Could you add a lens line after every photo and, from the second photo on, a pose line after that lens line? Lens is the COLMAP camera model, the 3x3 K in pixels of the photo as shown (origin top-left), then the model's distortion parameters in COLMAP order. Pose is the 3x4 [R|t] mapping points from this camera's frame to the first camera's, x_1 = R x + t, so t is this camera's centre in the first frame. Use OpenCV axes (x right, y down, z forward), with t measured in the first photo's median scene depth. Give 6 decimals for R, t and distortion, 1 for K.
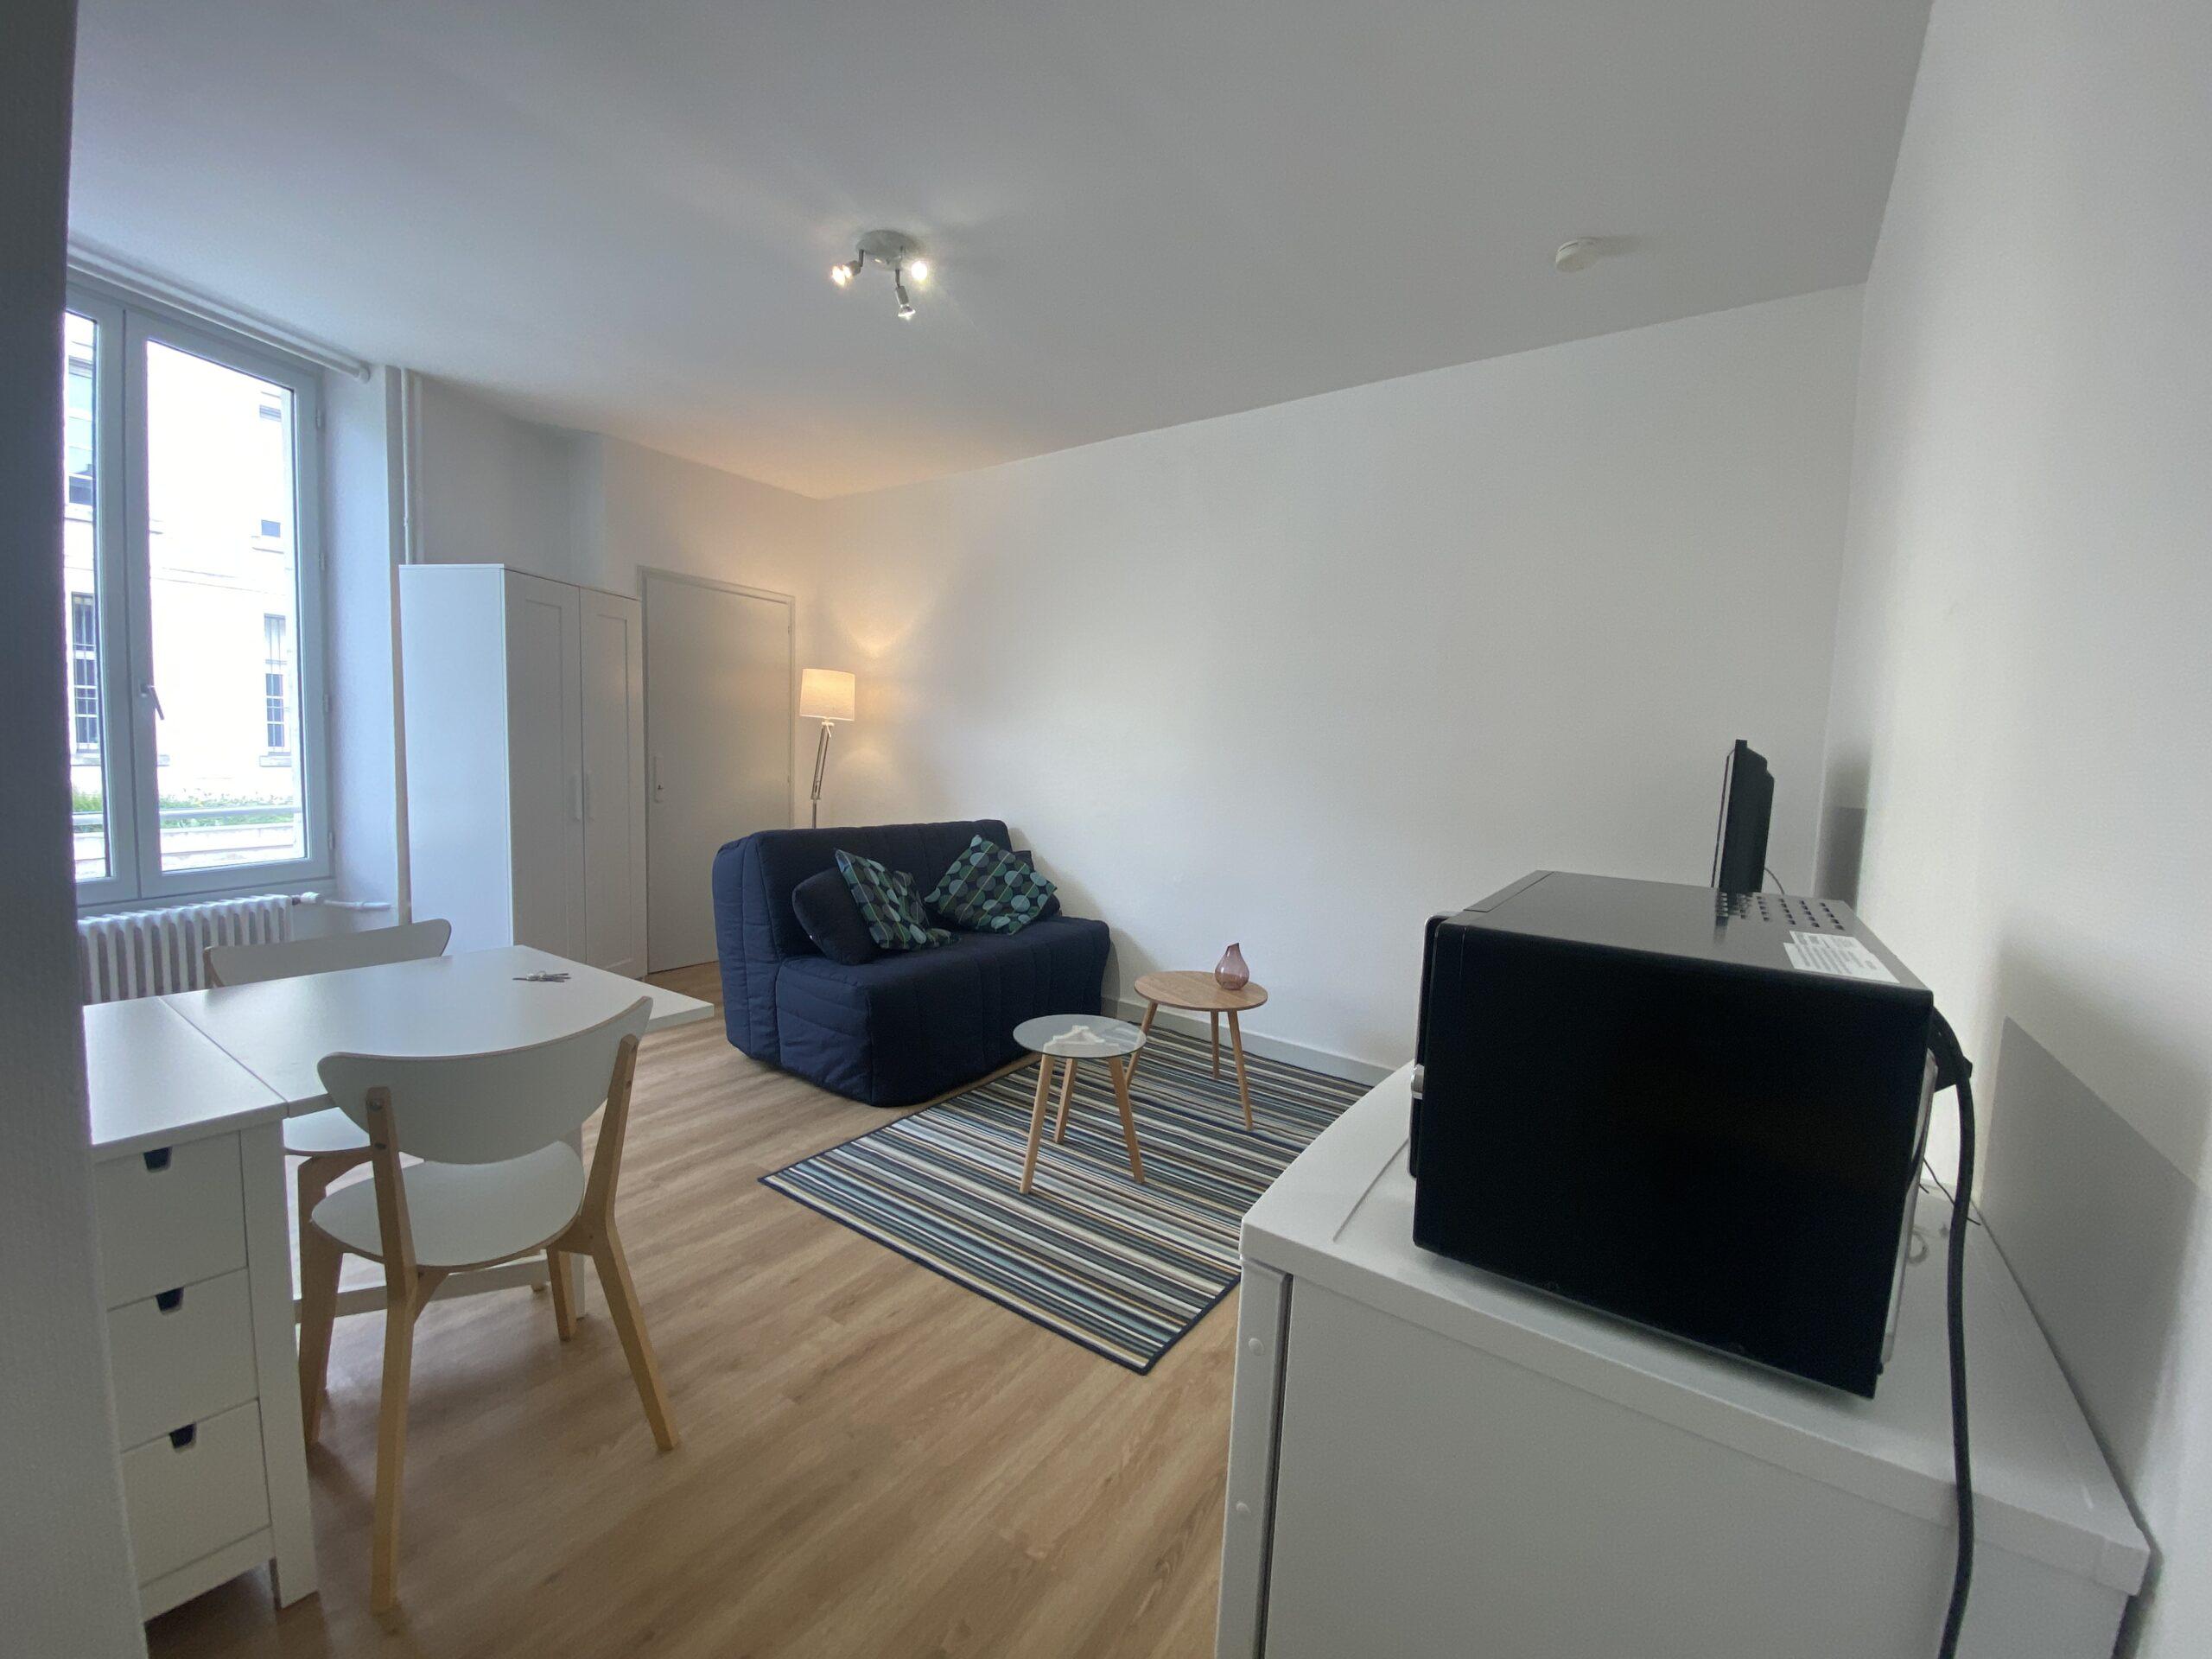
lens RADIAL K [[890.2, 0, 1106.0], [0, 890.2, 829.5], [0, 0, 1]] dist [0.017161, -0.014291]
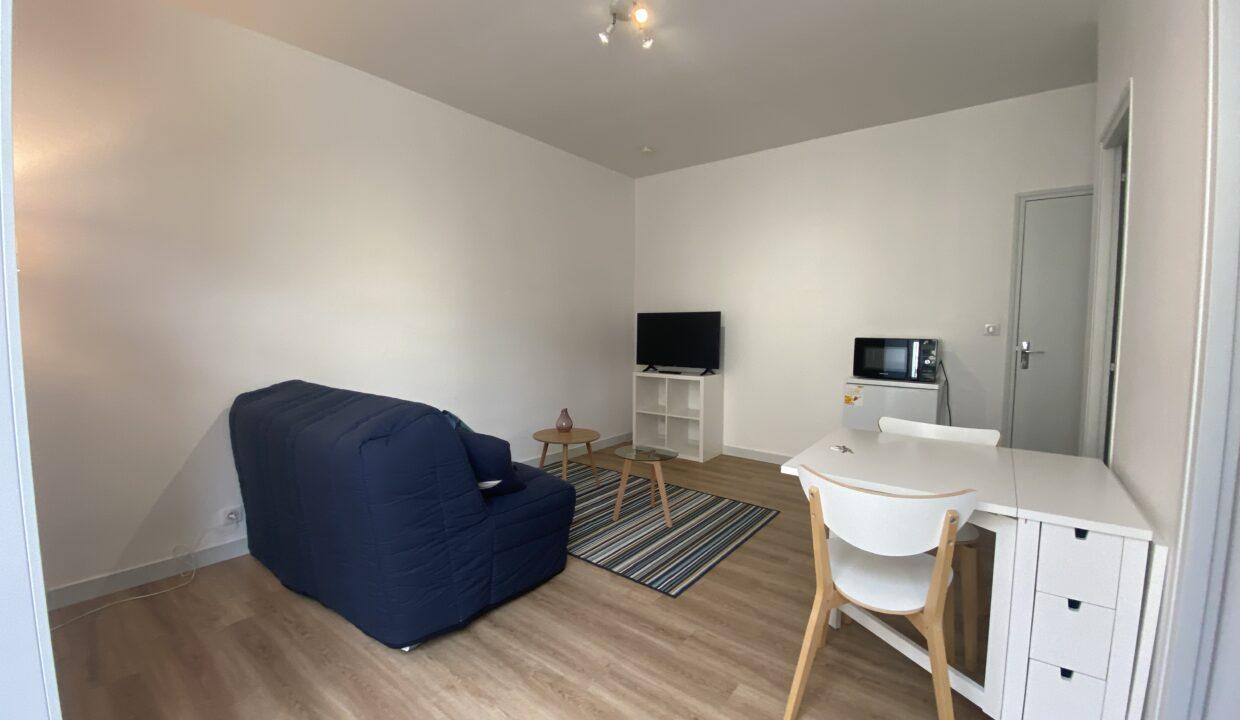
lens RADIAL K [[502.1, 0, 604.9], [0, 502.1, 359.4], [0, 0, 1]] dist [-0.000612, -0.000194]
pose [[0.060897, -0.111247, 0.991925, -1.084673], [0.077441, 0.991301, 0.106422, -0.110817], [-0.995135, 0.070335, 0.068982, 0.916638]]
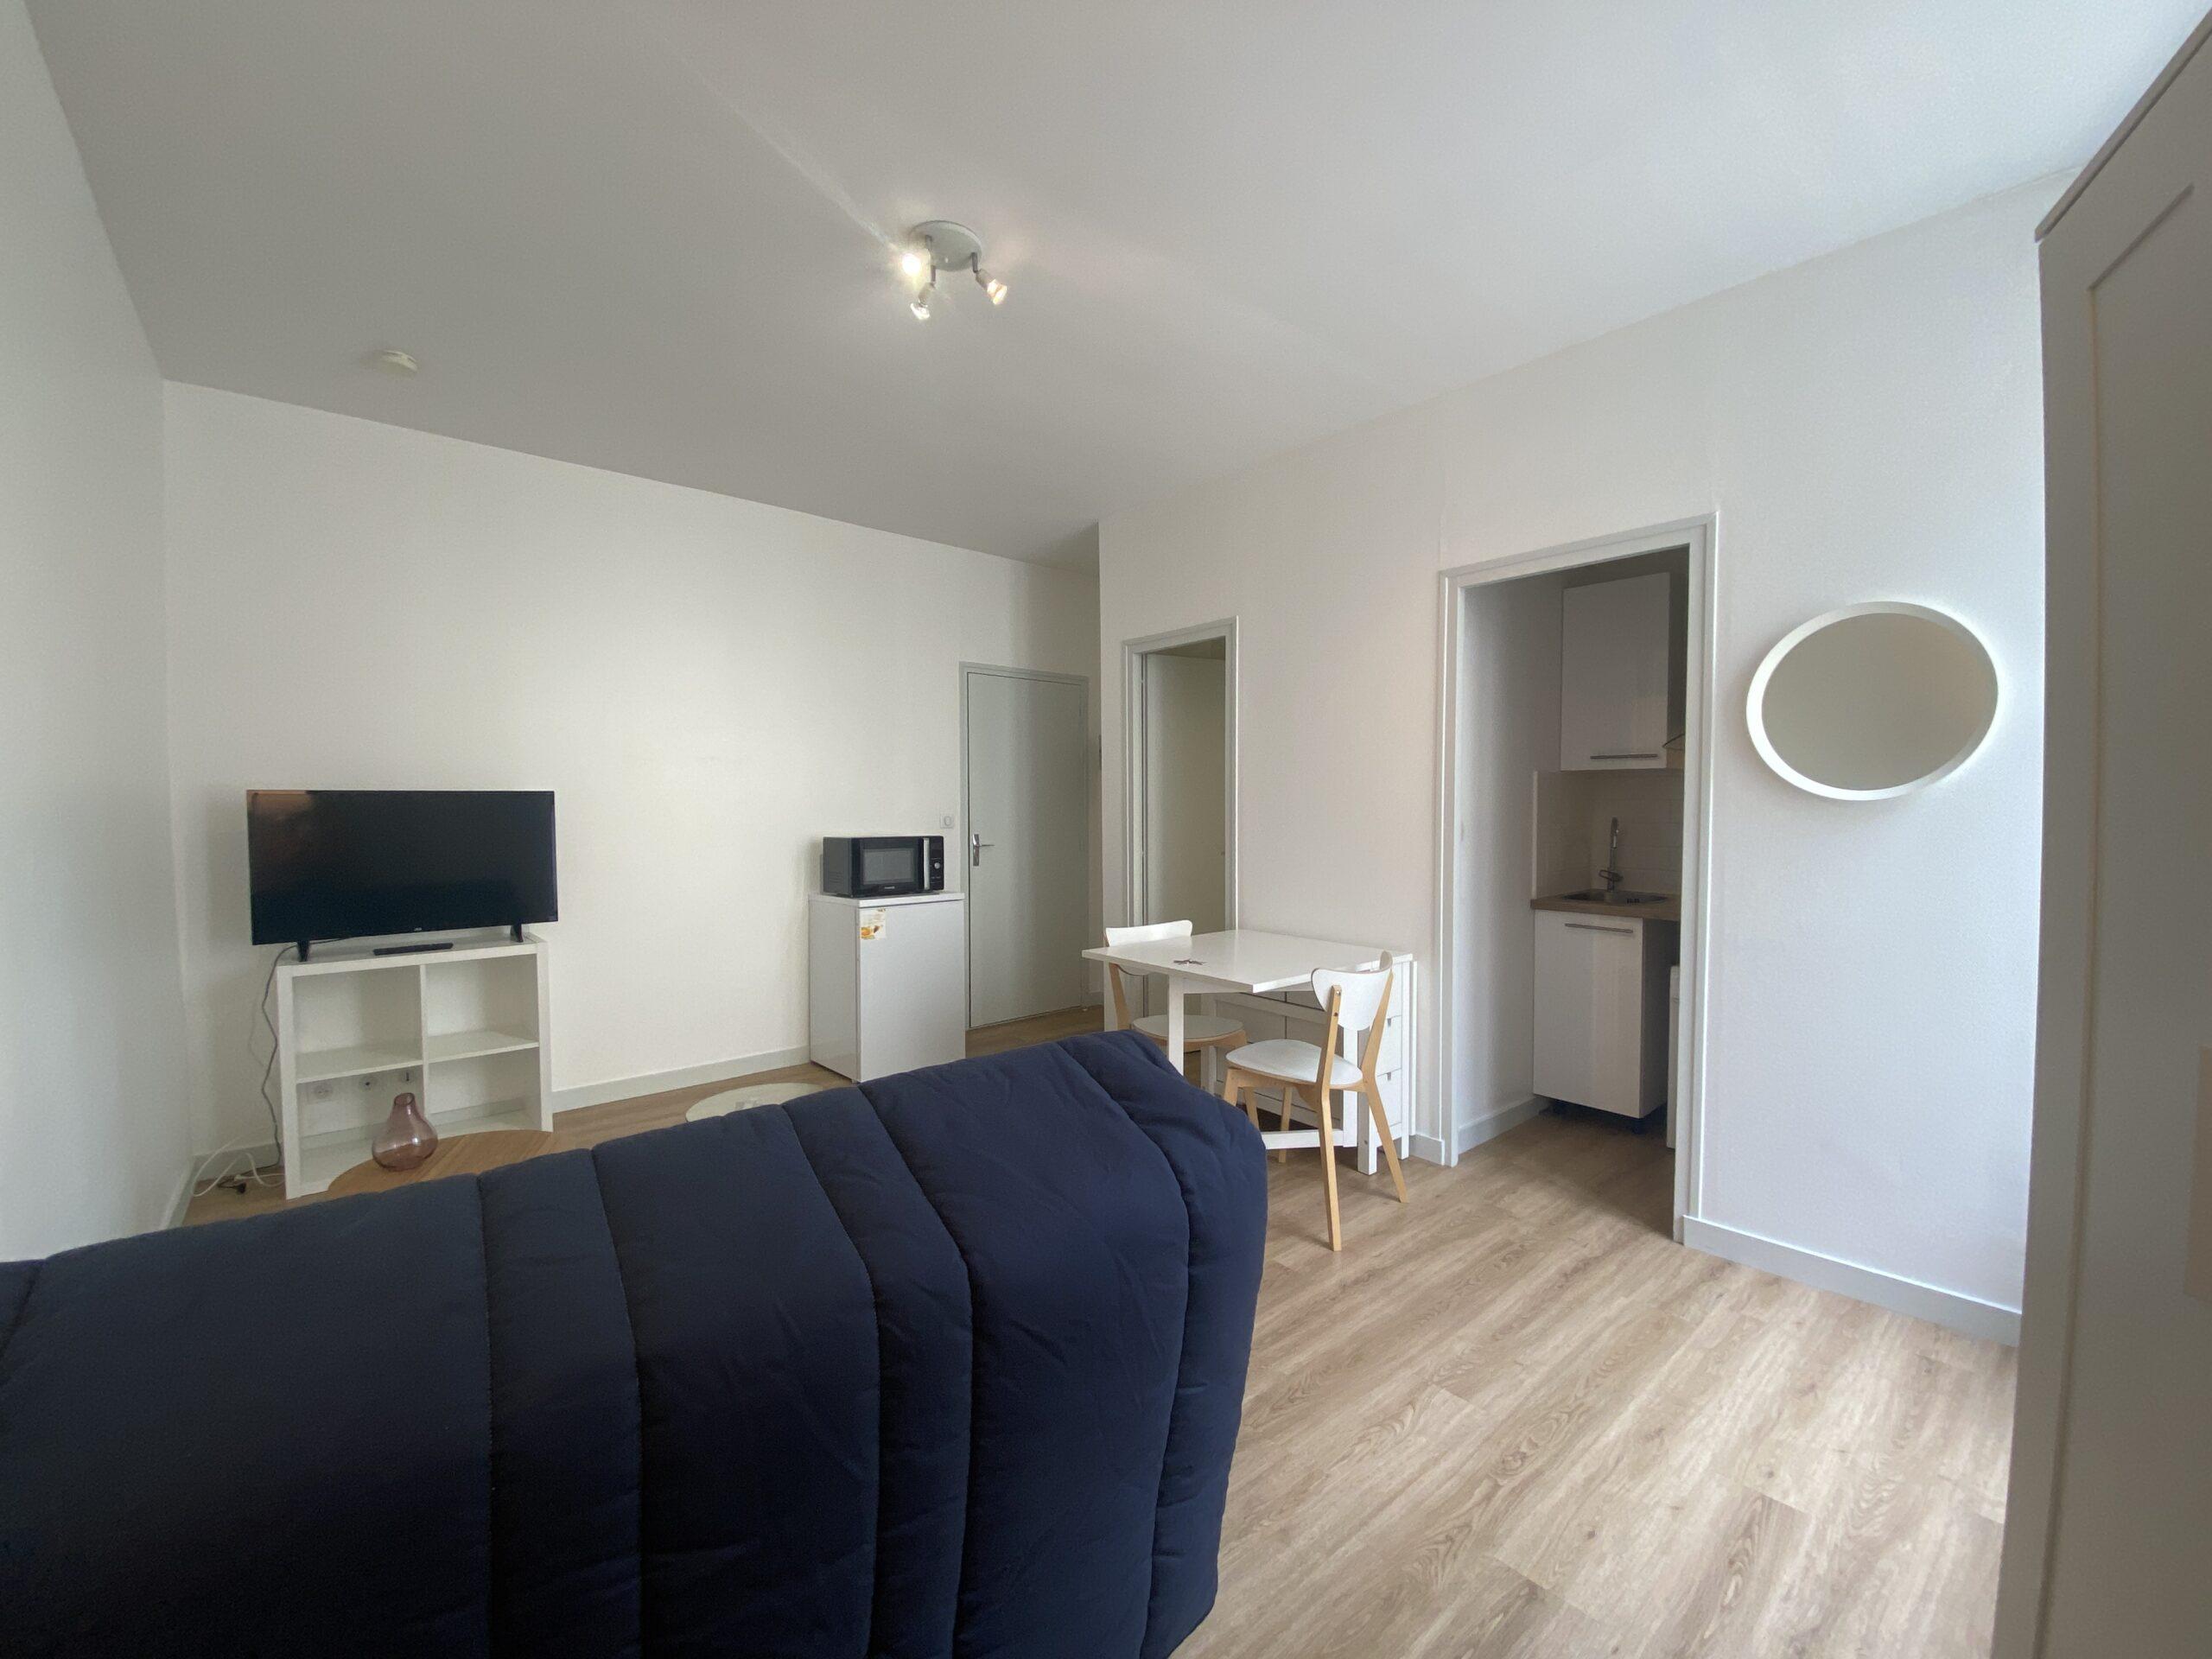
lens RADIAL K [[890.2, 0, 1106.0], [0, 890.2, 829.5], [0, 0, 1]] dist [0.017161, -0.014291]
pose [[-0.962949, -0.042198, 0.266361, -0.586029], [-0.012786, 0.993716, 0.111201, -0.163263], [-0.269380, 0.103675, -0.957437, 1.655447]]
